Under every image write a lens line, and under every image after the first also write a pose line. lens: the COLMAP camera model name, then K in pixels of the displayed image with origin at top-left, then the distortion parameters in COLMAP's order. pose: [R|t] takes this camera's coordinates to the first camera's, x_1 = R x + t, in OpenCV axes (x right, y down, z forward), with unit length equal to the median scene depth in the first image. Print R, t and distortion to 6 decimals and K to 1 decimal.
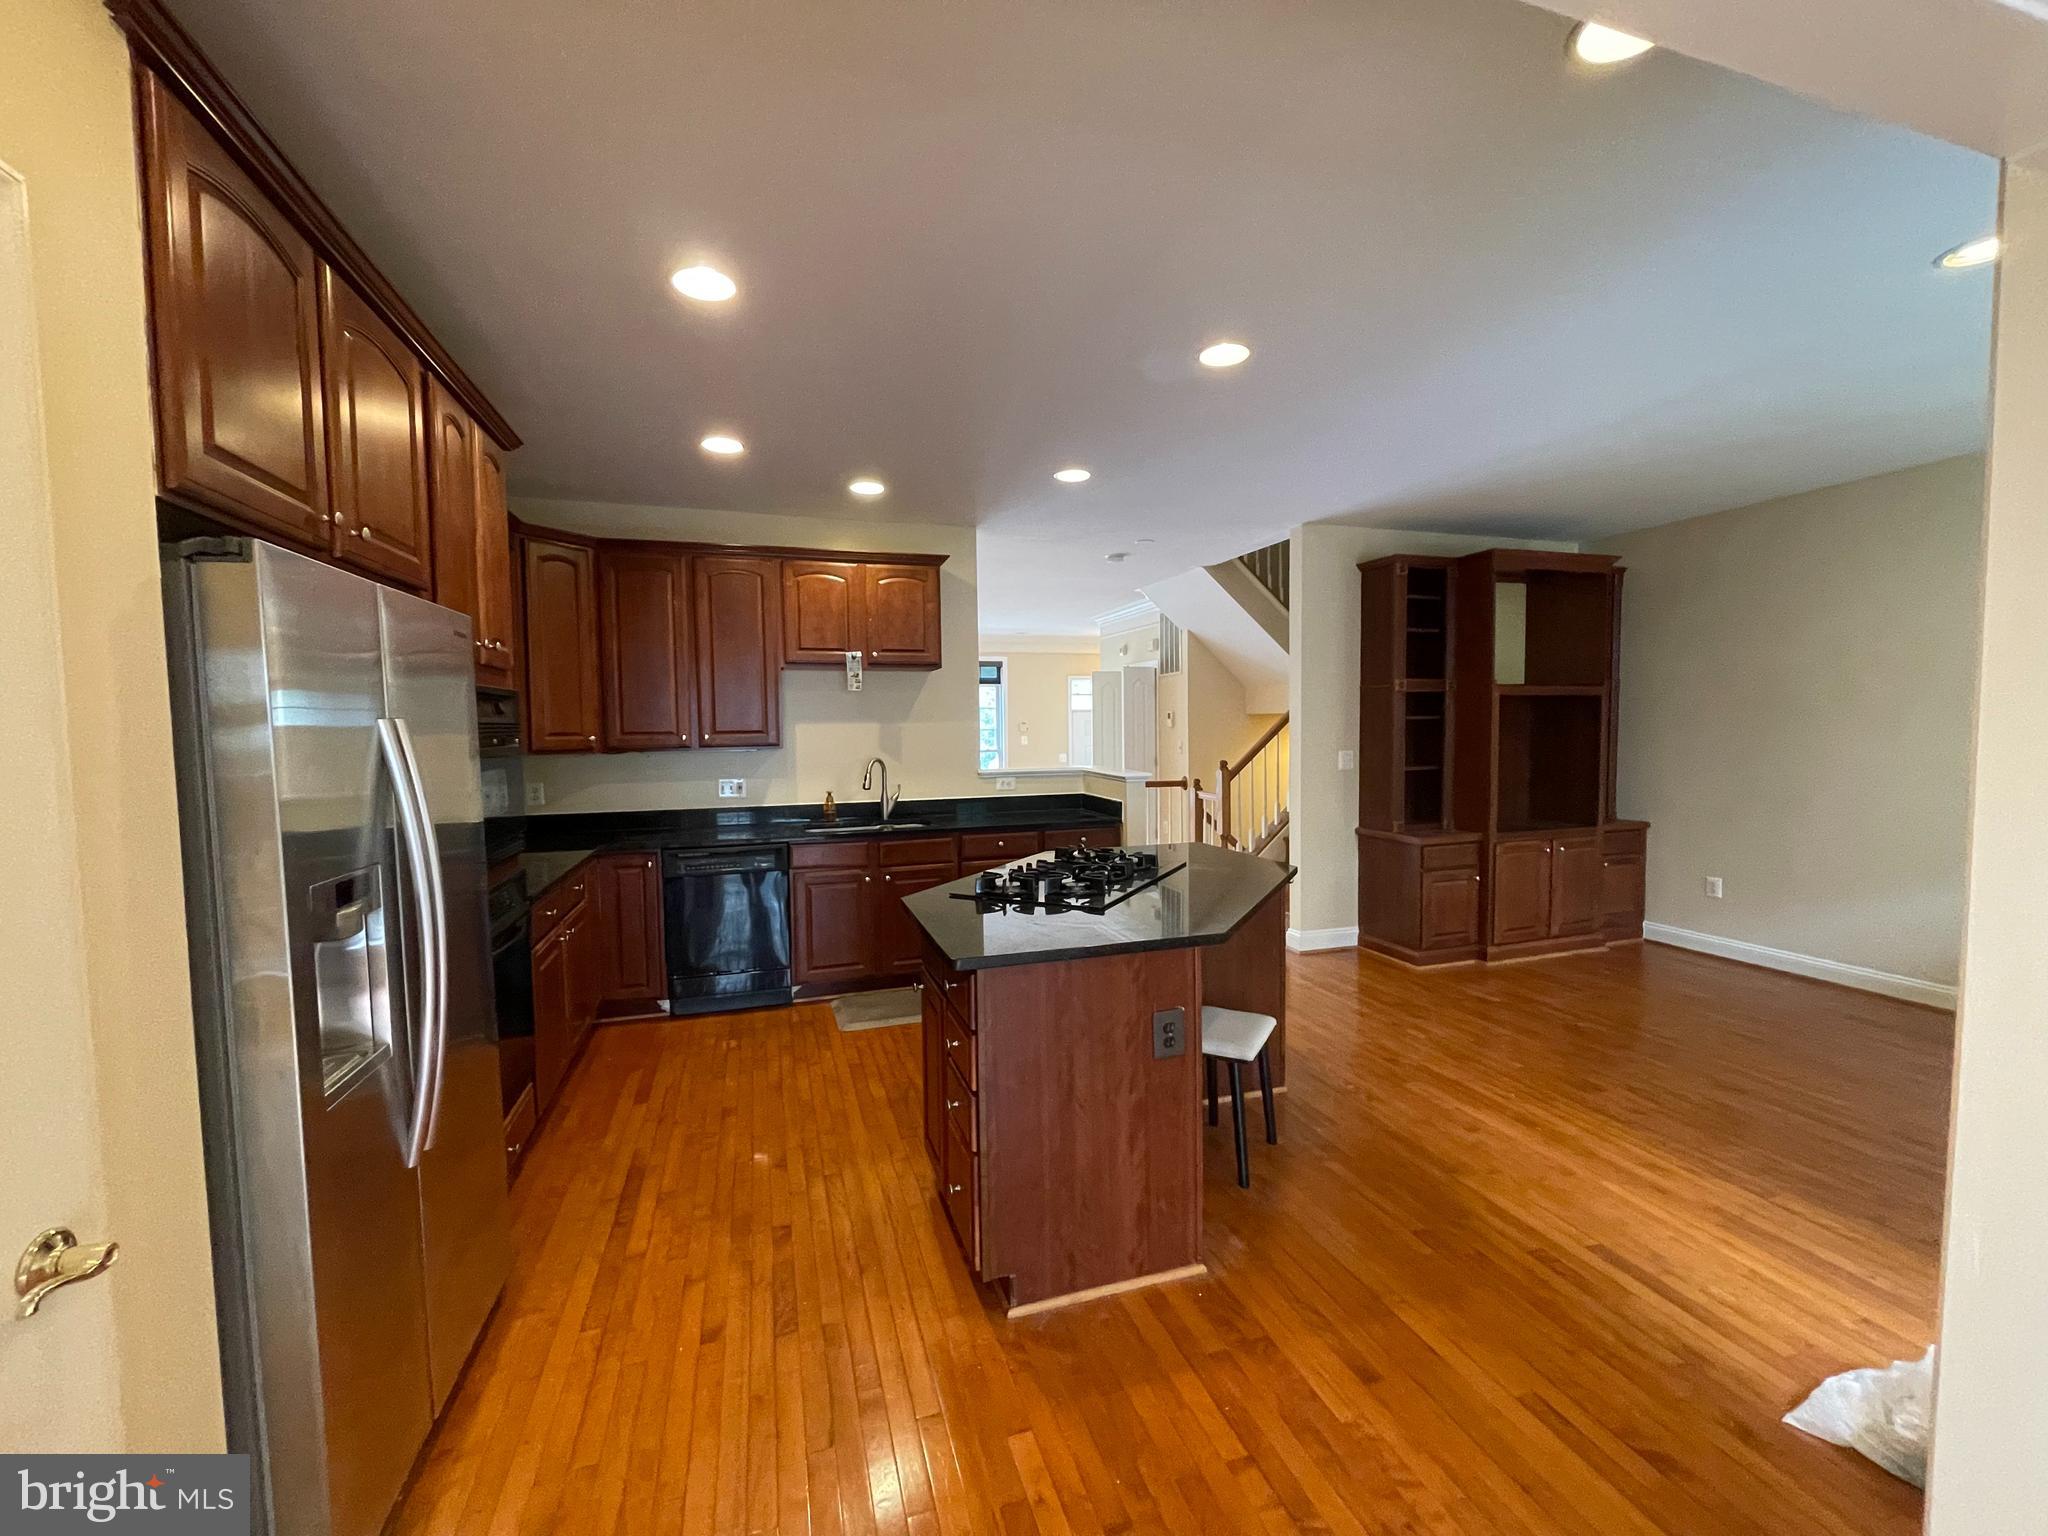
lens RADIAL K [[824.4, 0, 1019.9], [0, 824.4, 771.3], [0, 0, 1]] dist [-0.002771, 0.000383]
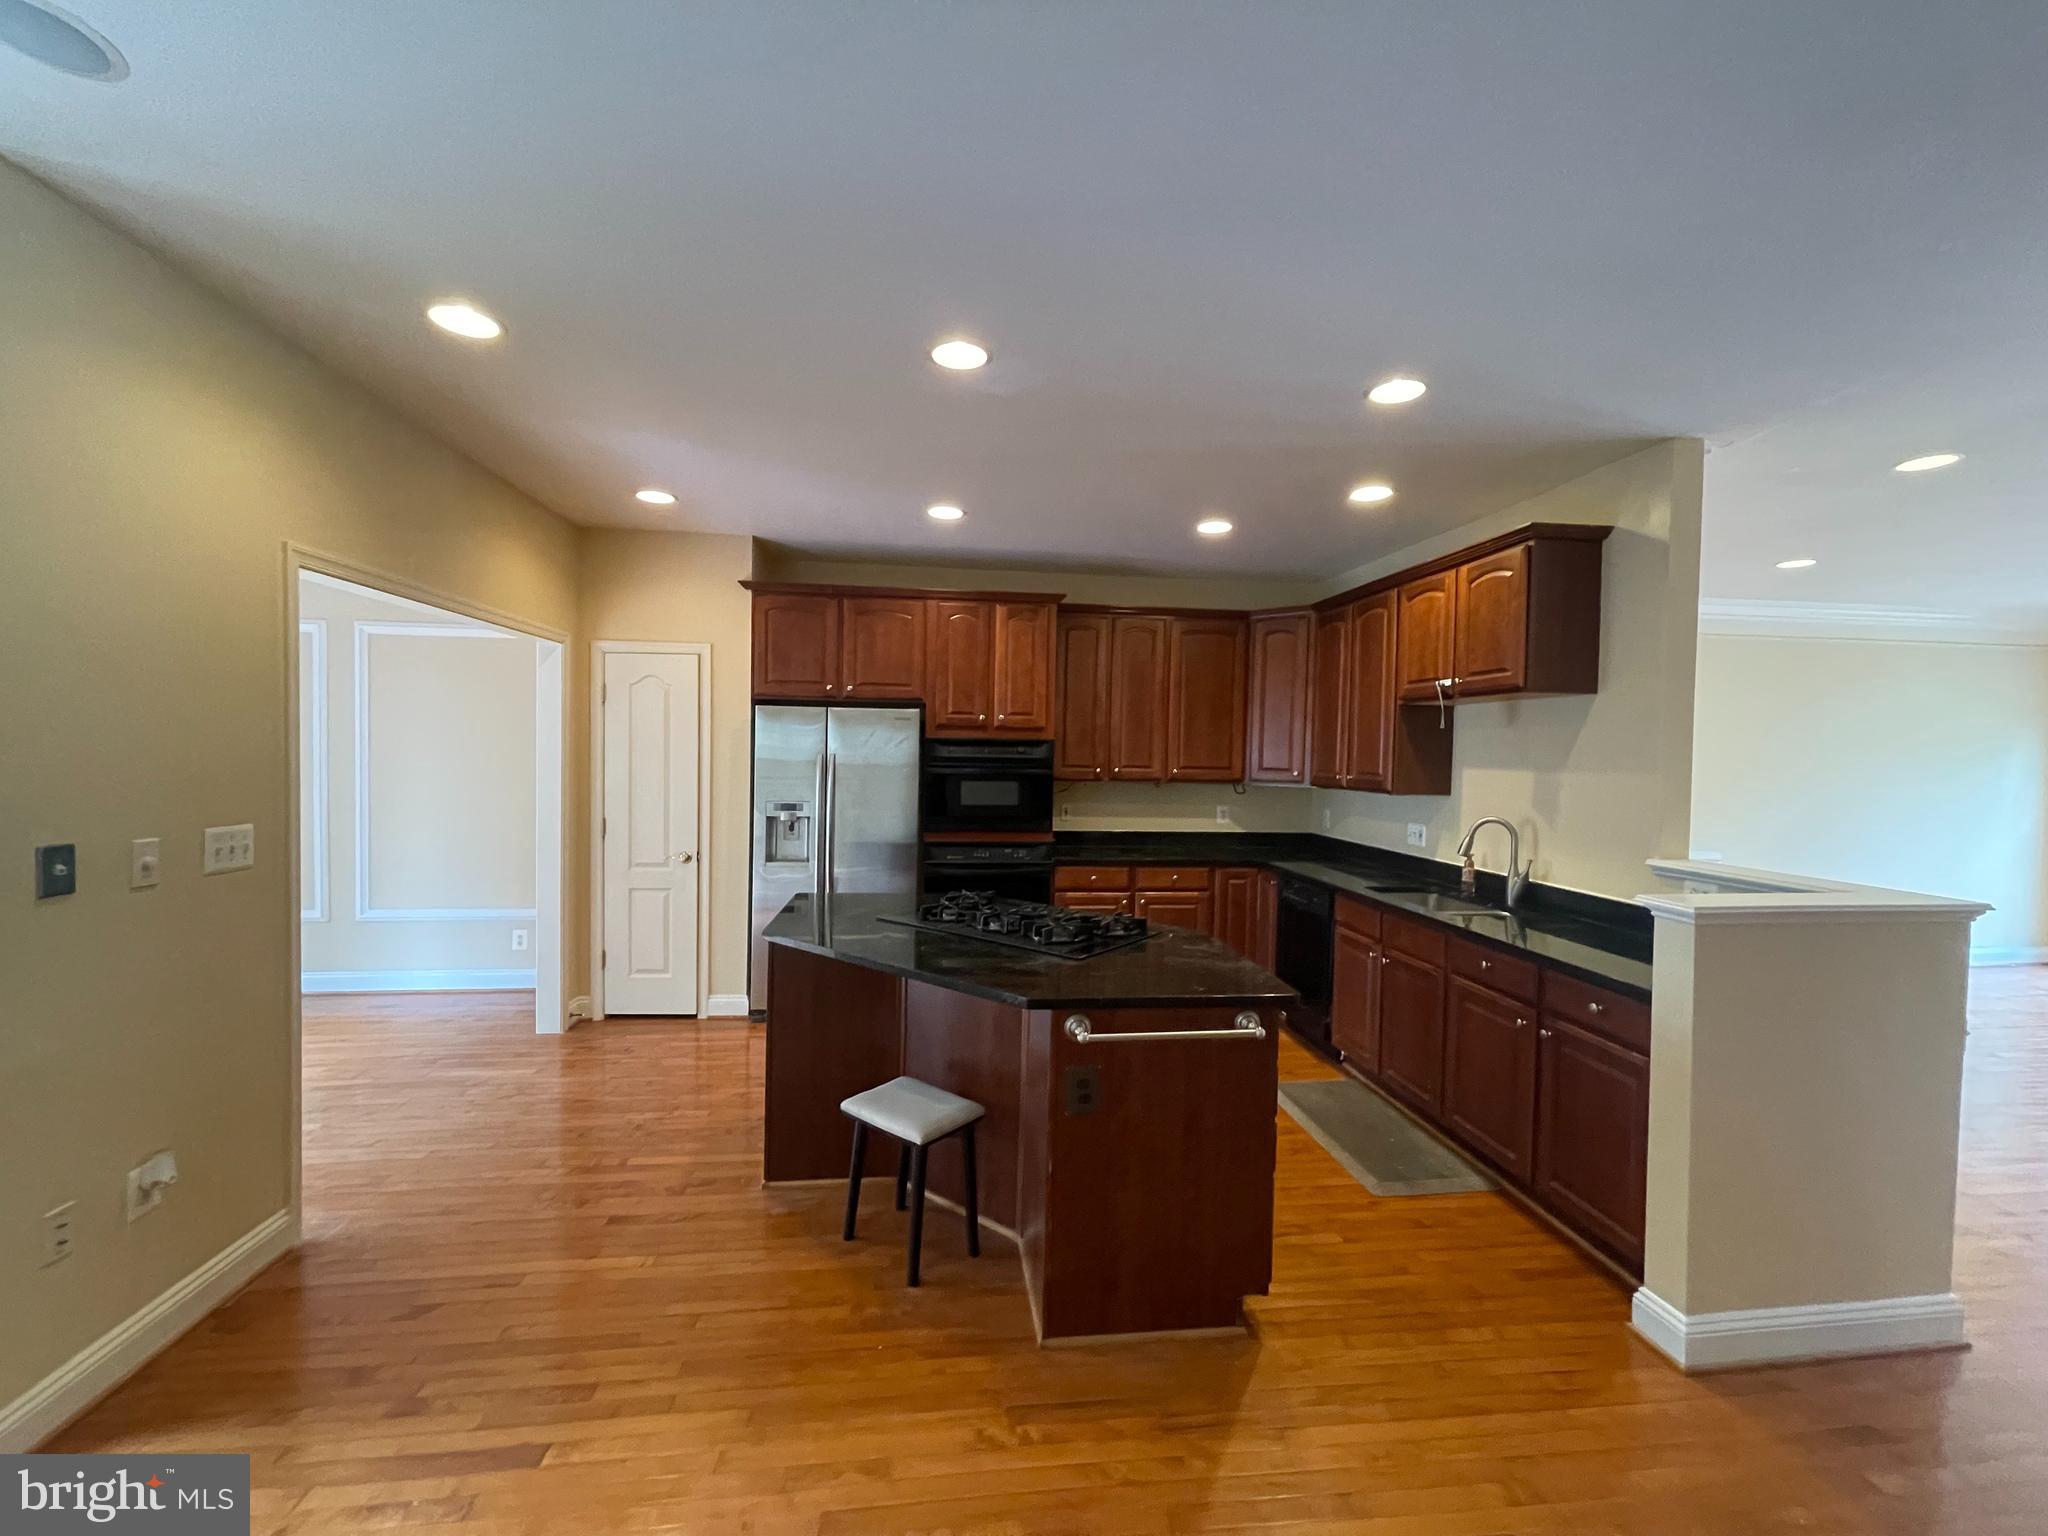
lens RADIAL K [[824.4, 0, 1019.9], [0, 824.4, 771.3], [0, 0, 1]] dist [-0.002771, 0.000383]
pose [[-0.185695, 0.033492, -0.982037, 0.655543], [-0.073373, 0.996156, 0.047847, -0.064404], [0.979864, 0.080940, -0.182524, 0.741014]]
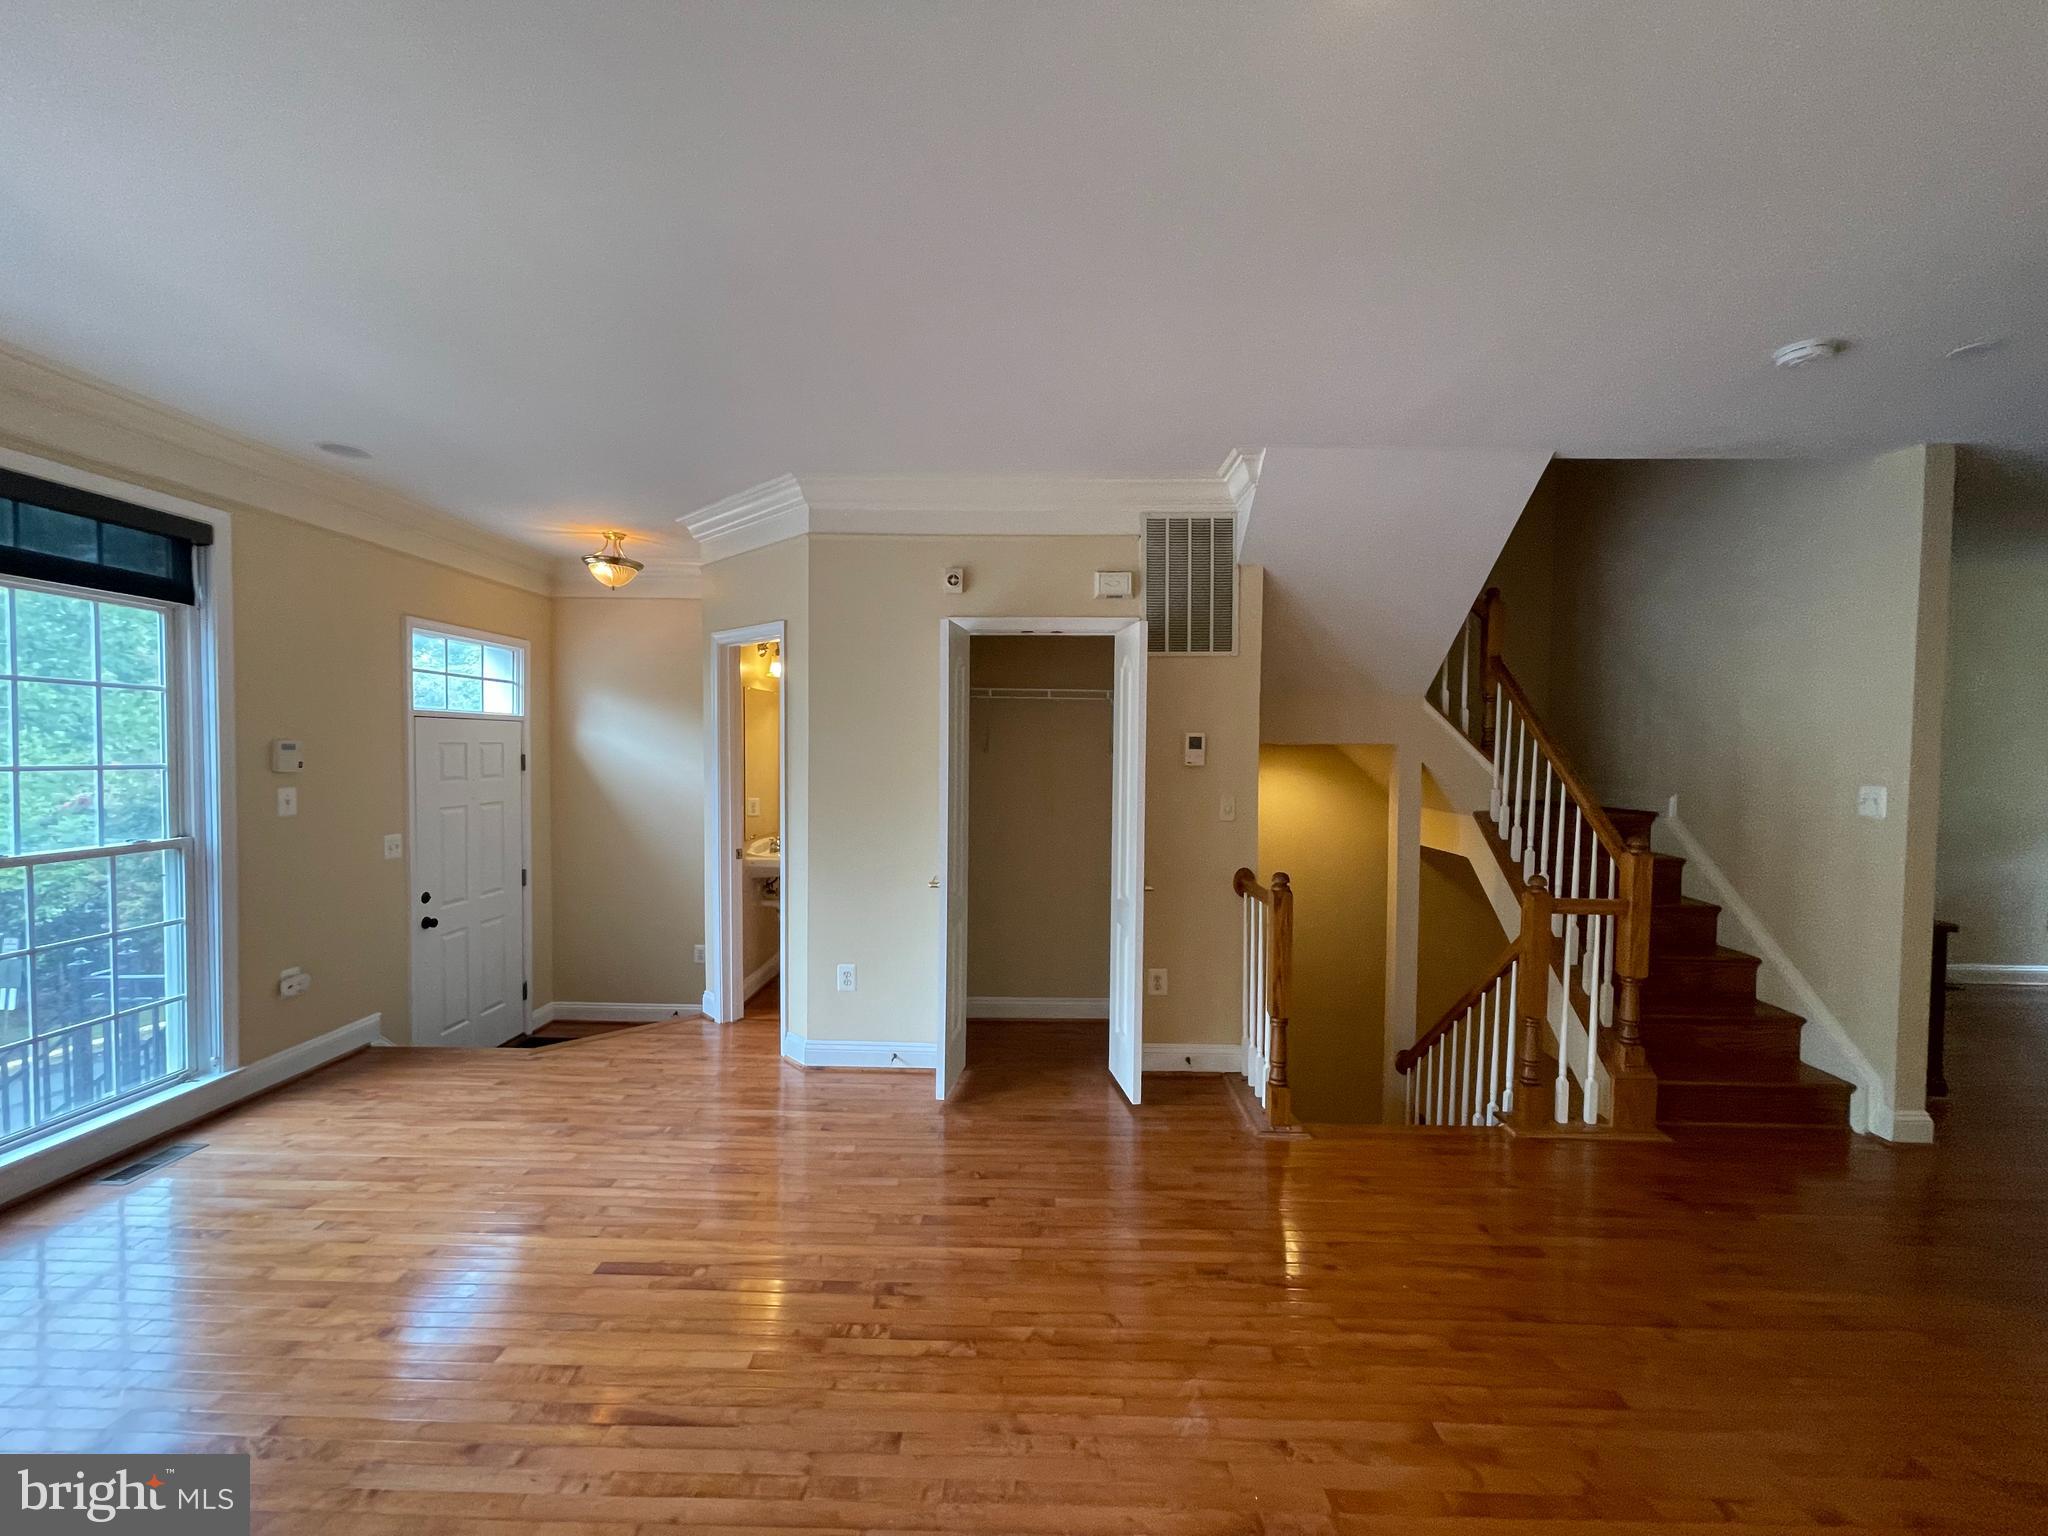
lens RADIAL K [[824.4, 0, 1019.9], [0, 824.4, 771.3], [0, 0, 1]] dist [-0.002771, 0.000383]
pose [[0.318266, -0.013258, 0.947909, -0.498618], [0.041578, 0.999135, 0.000015, -0.093139], [-0.947089, 0.039408, 0.318542, 1.600104]]
